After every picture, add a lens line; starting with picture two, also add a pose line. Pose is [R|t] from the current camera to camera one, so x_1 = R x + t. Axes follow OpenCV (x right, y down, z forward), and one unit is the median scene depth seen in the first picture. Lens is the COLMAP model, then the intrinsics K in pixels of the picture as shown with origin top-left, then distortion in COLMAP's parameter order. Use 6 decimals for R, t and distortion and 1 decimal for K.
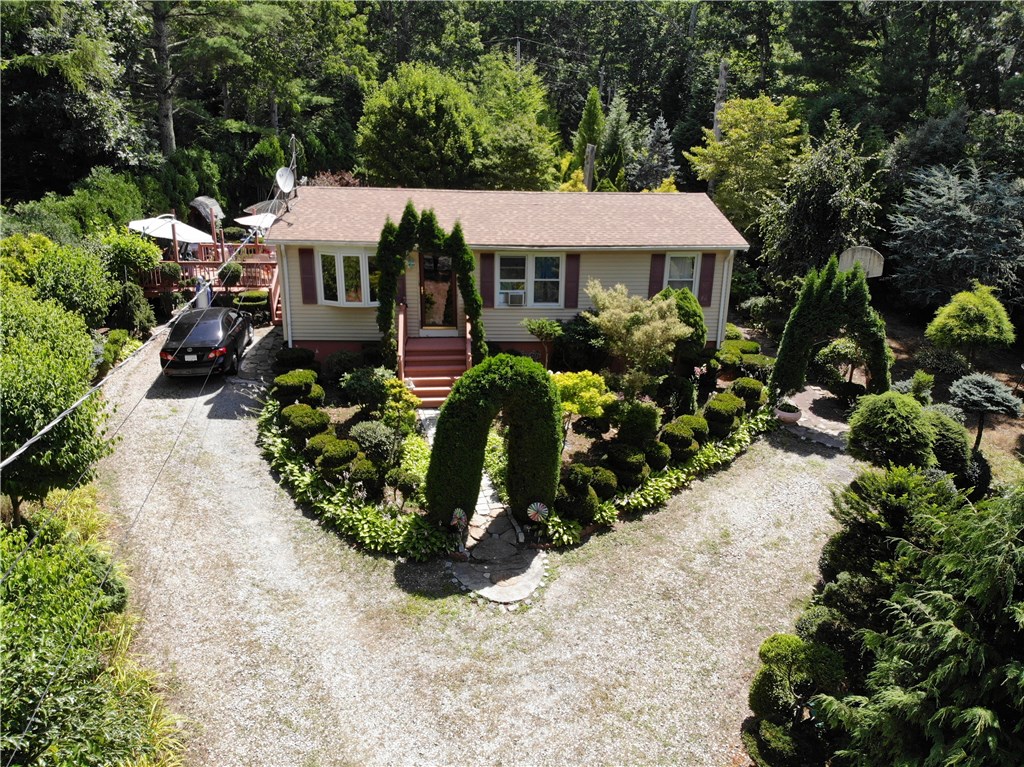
lens RADIAL K [[737.5, 0, 512.0], [0, 737.5, 383.5], [0, 0, 1]] dist [0.171715, -0.306647]
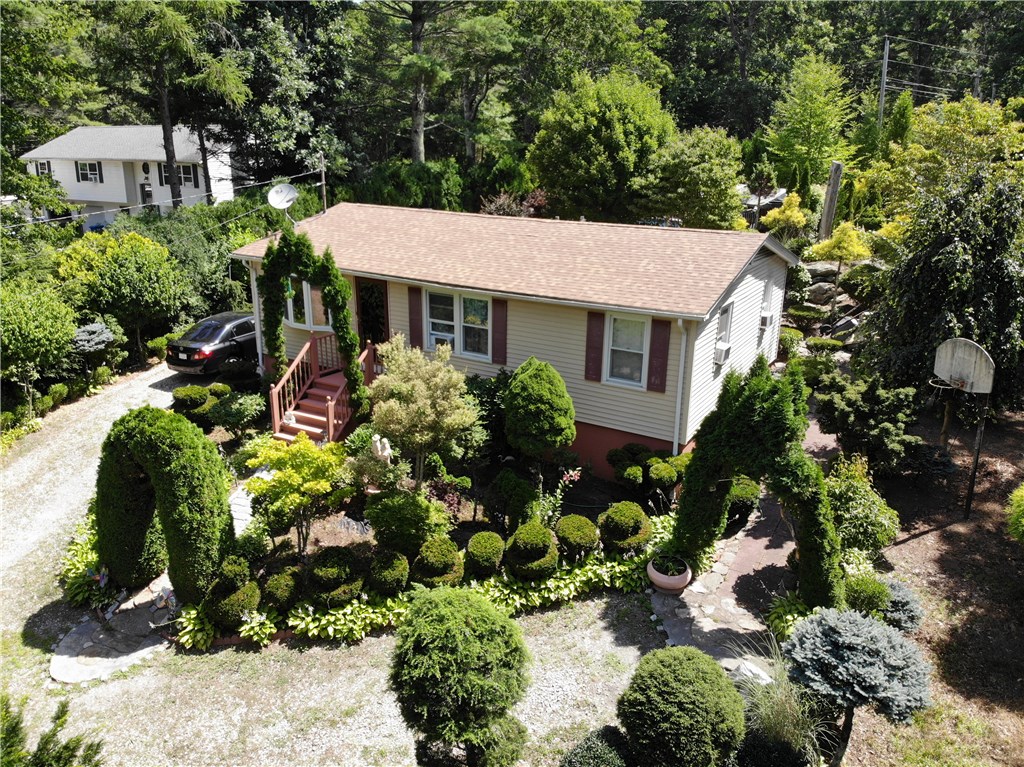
lens RADIAL K [[737.5, 0, 512.0], [0, 737.5, 383.5], [0, 0, 1]] dist [0.171715, -0.306647]
pose [[0.820698, 0.169498, -0.545642, 0.548253], [-0.178537, 0.983241, 0.036897, -0.116690], [0.542751, 0.067136, 0.837206, 0.338802]]
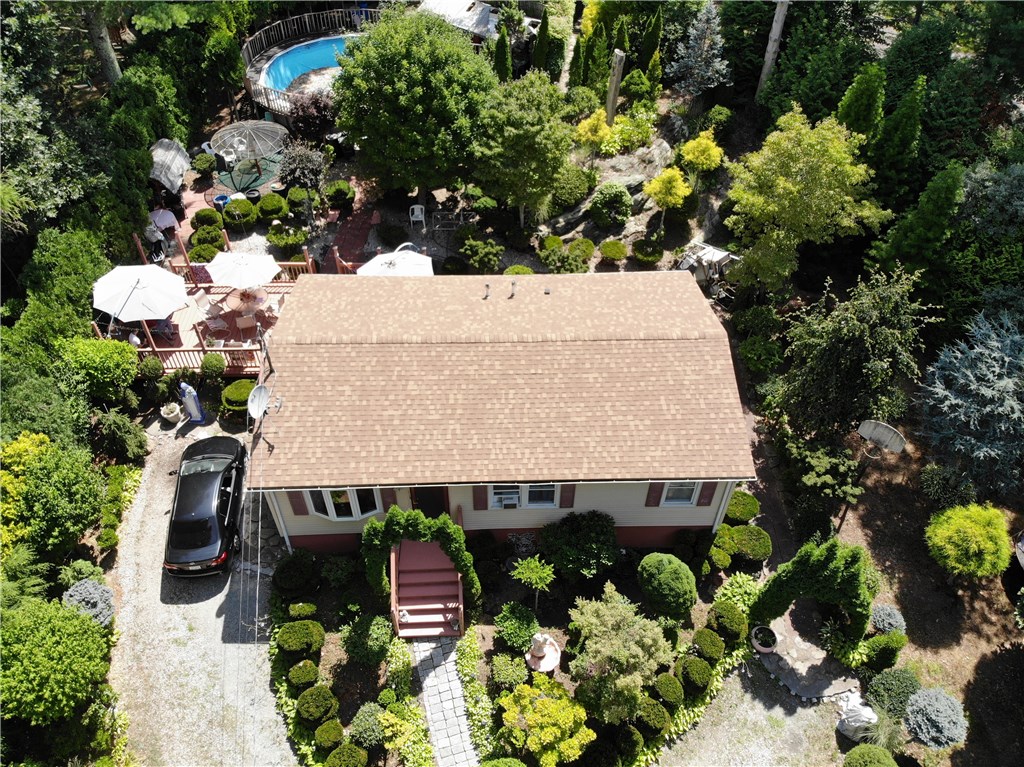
lens RADIAL K [[737.5, 0, 512.0], [0, 737.5, 383.5], [0, 0, 1]] dist [0.171715, -0.306647]
pose [[0.999577, 0.018175, -0.022706, 0.028106], [-0.005269, 0.880949, 0.473182, -0.728107], [0.028603, -0.472862, 0.880672, 0.214699]]
